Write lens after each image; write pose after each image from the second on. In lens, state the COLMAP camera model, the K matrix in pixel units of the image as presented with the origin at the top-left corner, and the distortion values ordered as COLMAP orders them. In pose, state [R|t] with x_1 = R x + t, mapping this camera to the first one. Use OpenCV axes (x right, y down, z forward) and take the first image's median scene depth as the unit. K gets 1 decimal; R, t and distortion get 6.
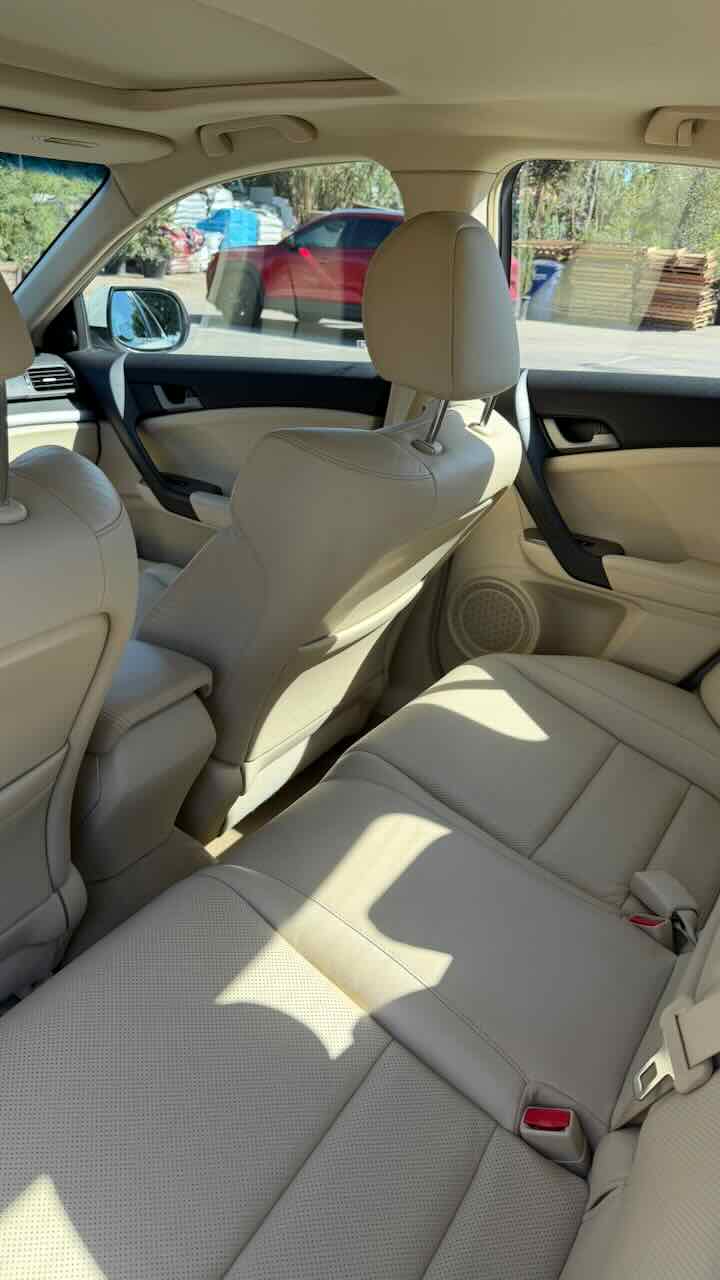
lens RADIAL K [[881.0, 0, 337.1], [0, 881.0, 644.3], [0, 0, 1]] dist [0.264737, -0.415572]
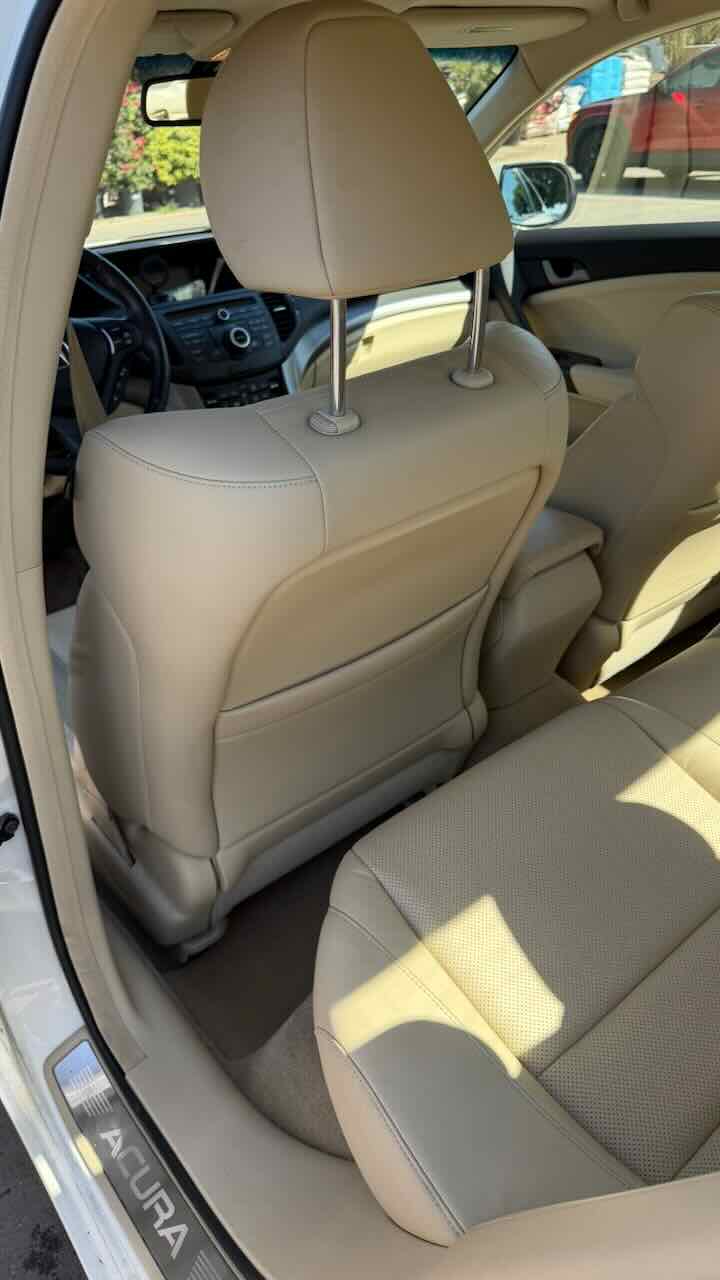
lens RADIAL K [[904.3, 0, 360.0], [0, 904.3, 640.0], [0, 0, 1]] dist [0.054481, -0.043021]
pose [[0.945943, 0.065252, -0.317702, -0.048971], [-0.027479, 0.992155, 0.121956, 0.028184], [0.323167, -0.106633, 0.940315, -0.120933]]
